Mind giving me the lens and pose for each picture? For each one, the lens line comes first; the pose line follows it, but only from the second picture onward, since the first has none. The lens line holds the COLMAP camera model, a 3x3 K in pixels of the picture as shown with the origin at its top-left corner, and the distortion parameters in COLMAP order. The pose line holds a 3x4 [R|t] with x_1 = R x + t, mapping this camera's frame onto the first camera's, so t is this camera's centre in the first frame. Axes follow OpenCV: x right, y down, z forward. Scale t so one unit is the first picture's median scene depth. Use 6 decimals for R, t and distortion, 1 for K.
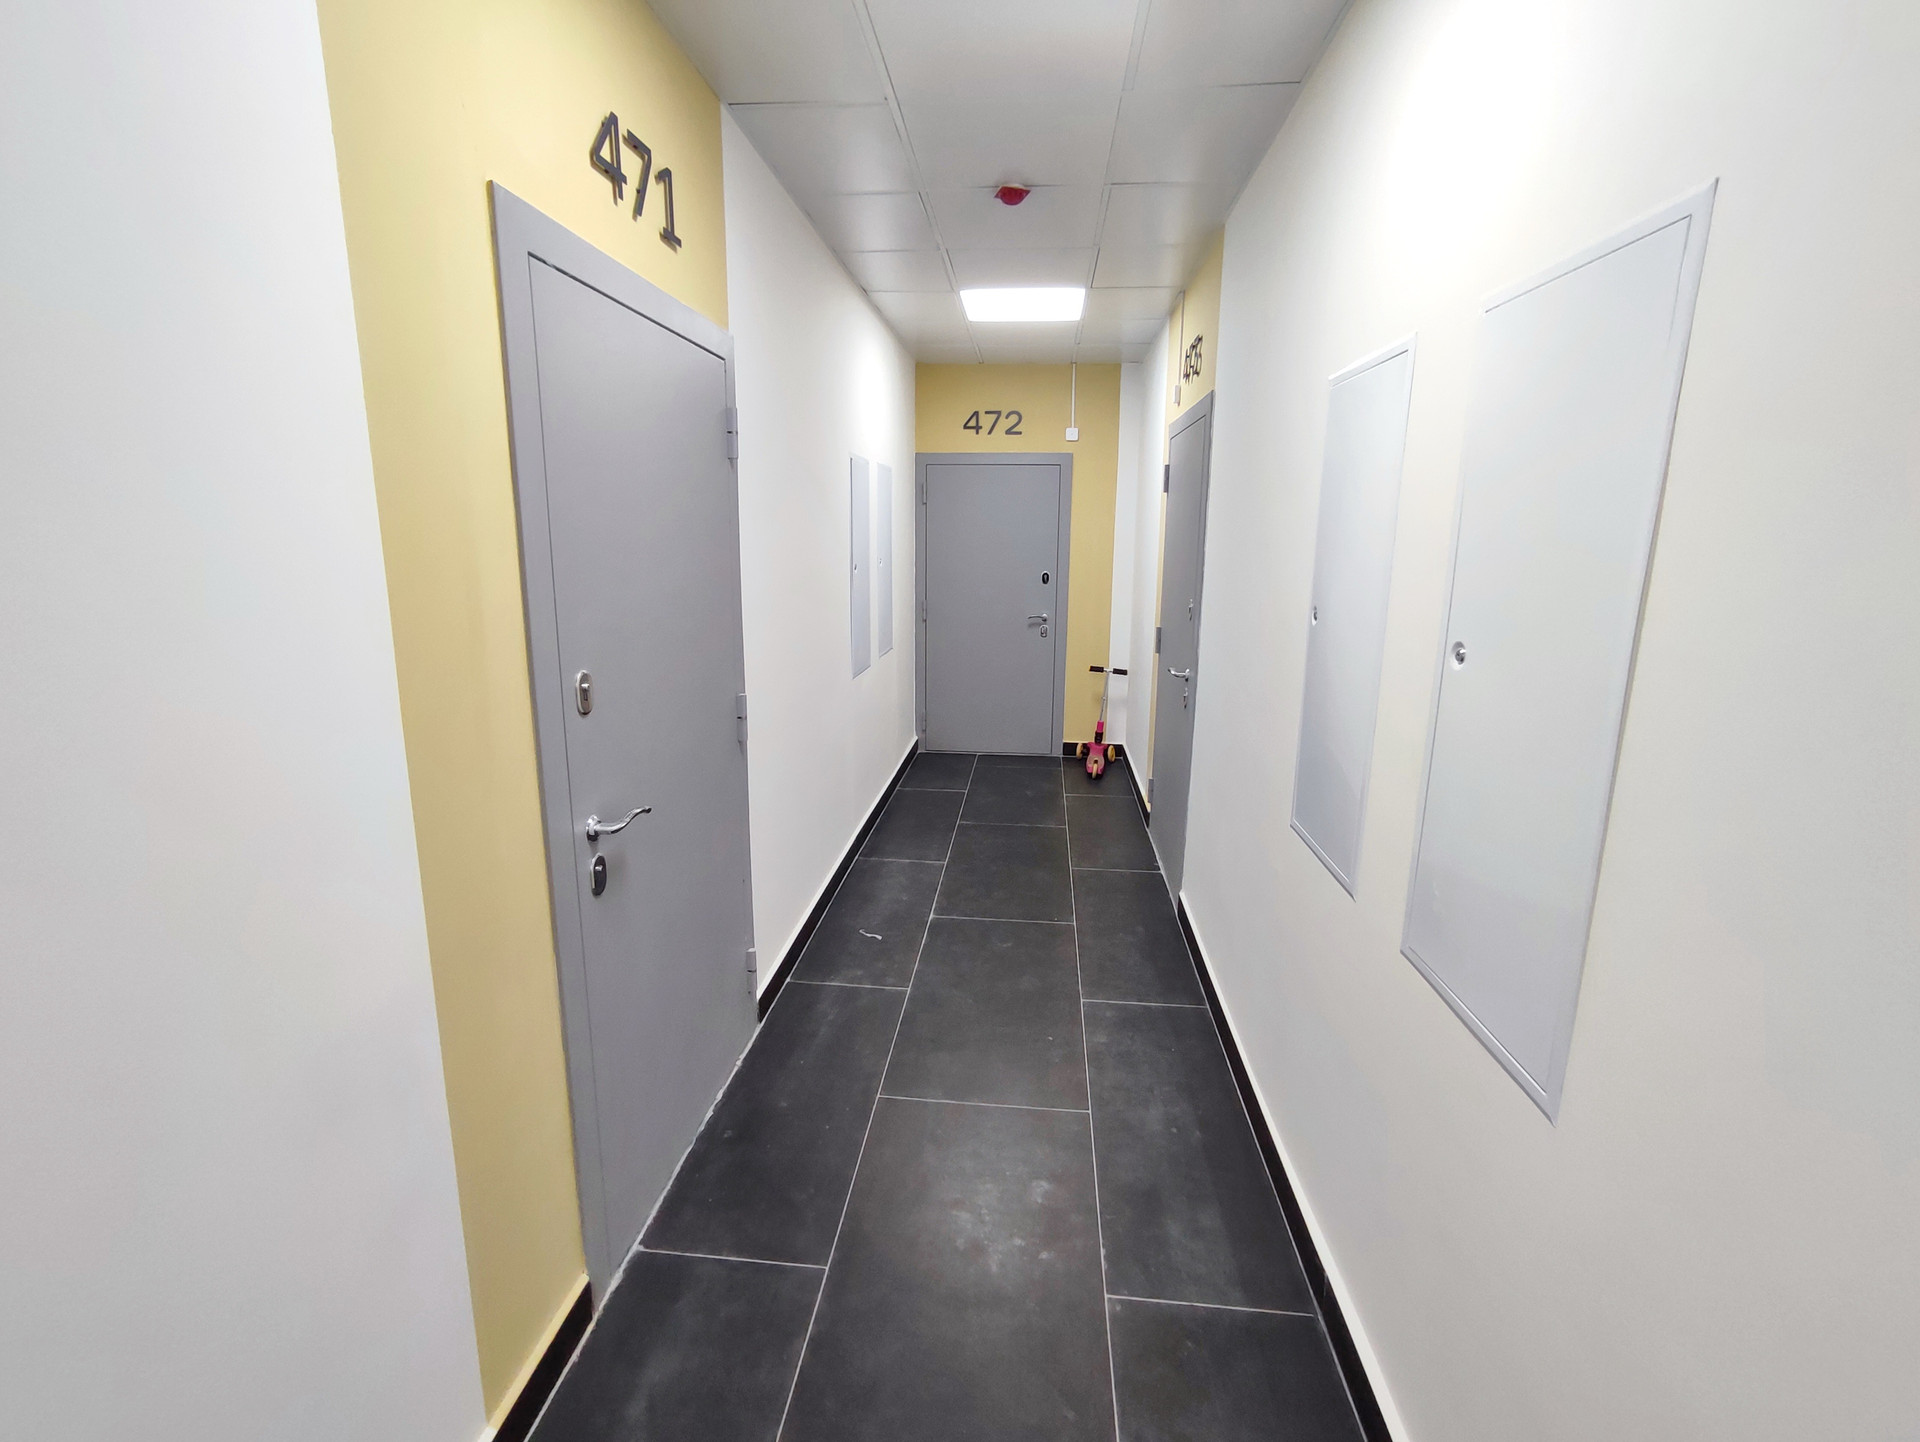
lens RADIAL K [[883.3, 0, 962.0], [0, 883.3, 718.7], [0, 0, 1]] dist [-0.006813, 0.010708]
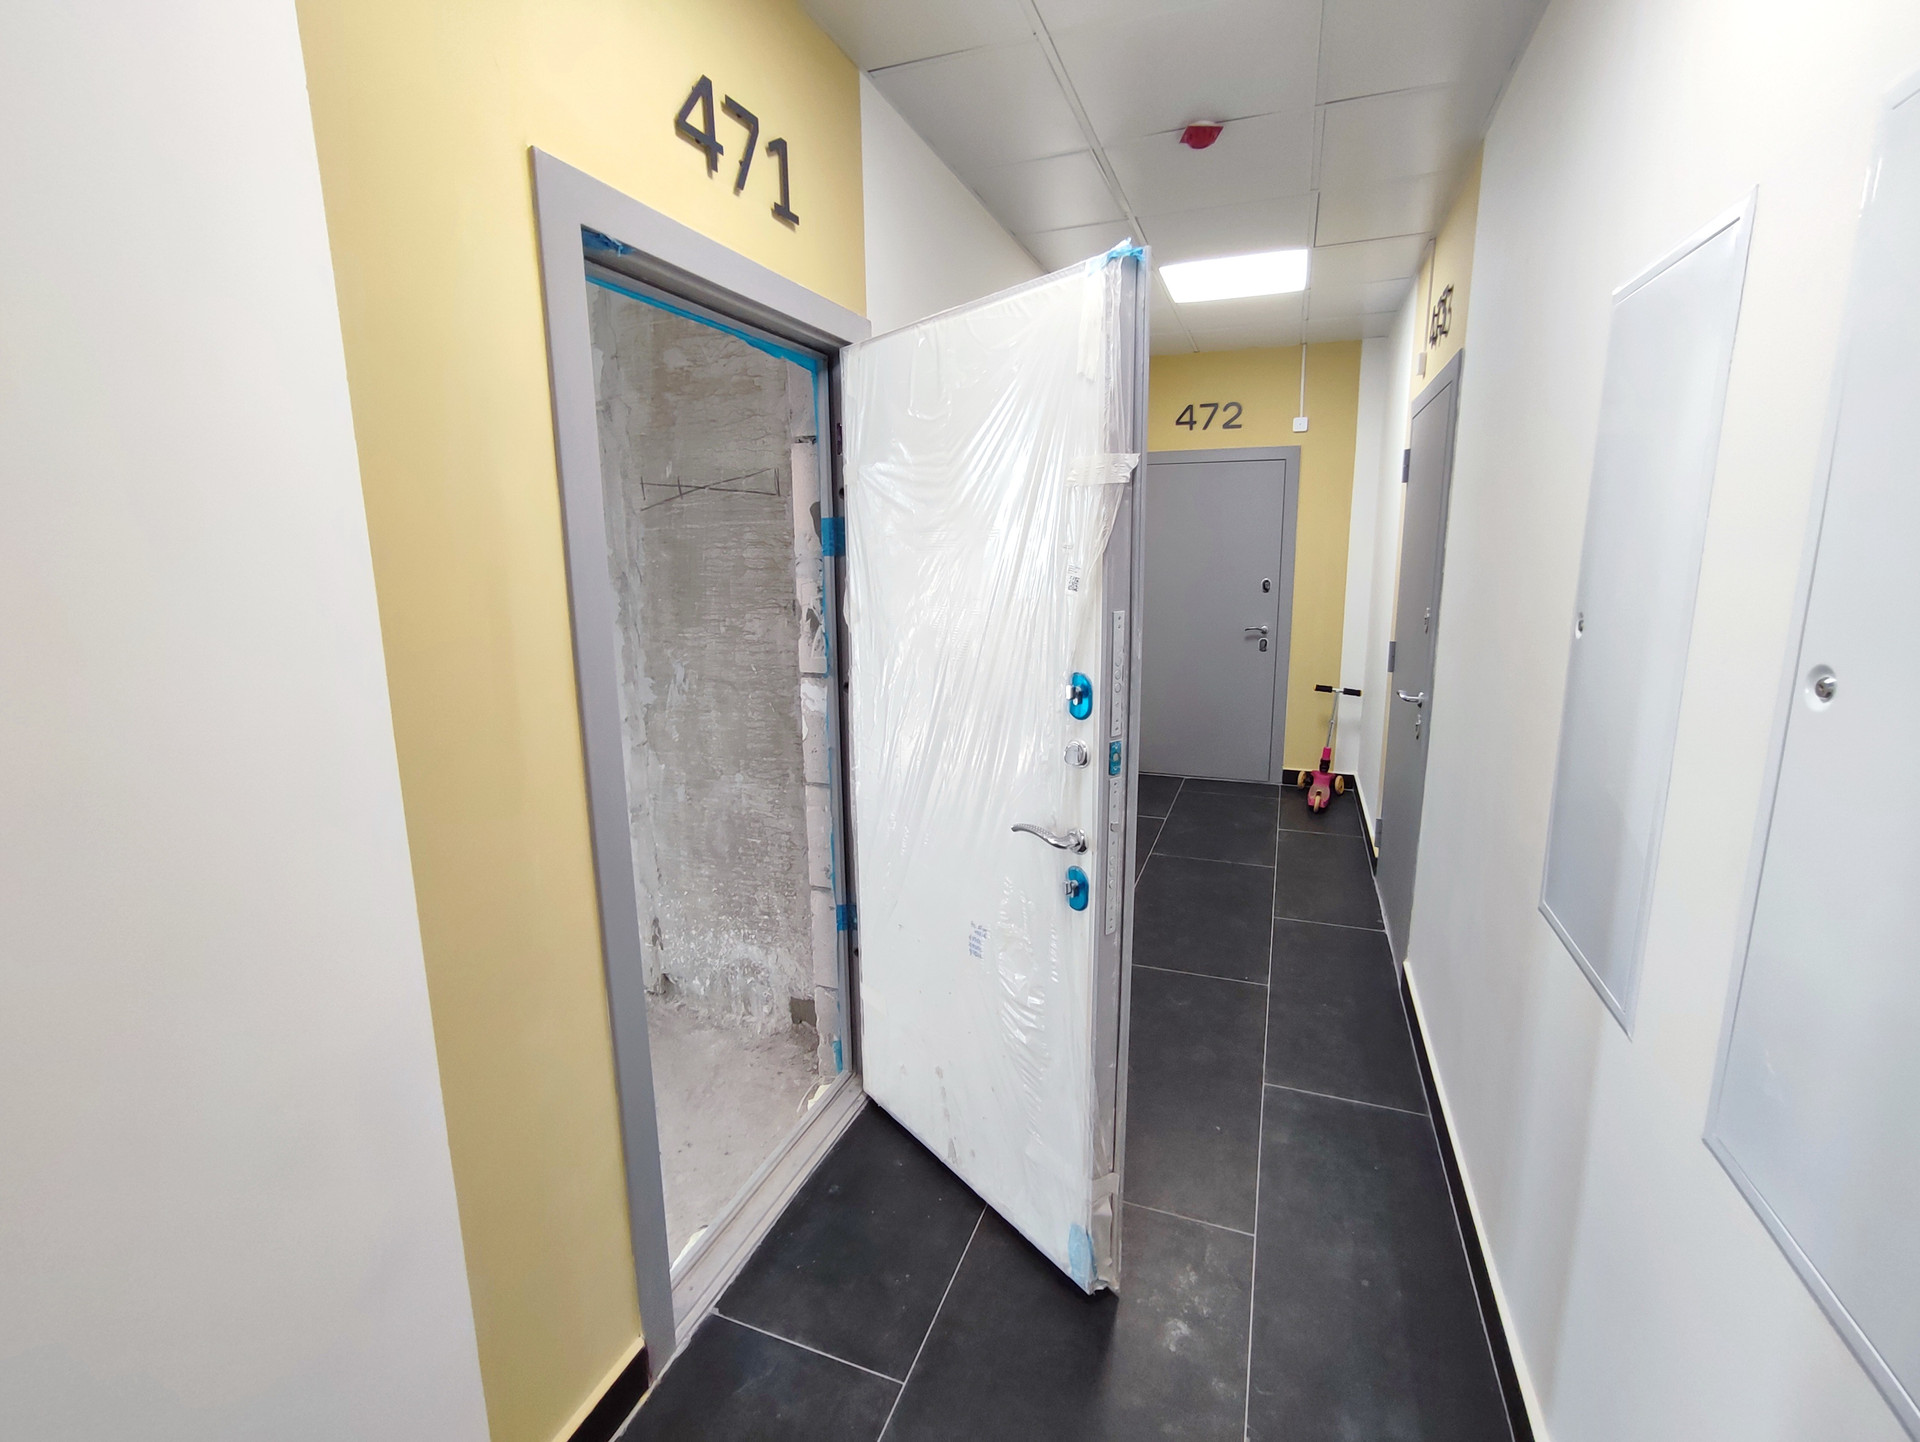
lens RADIAL K [[883.3, 0, 951.6], [0, 883.3, 718.5], [0, 0, 1]] dist [-0.006813, 0.010708]
pose [[0.963063, 0.029487, -0.267656, 0.065338], [-0.033265, 0.999401, -0.009589, -0.010502], [0.267212, 0.018139, 0.963467, 0.110100]]
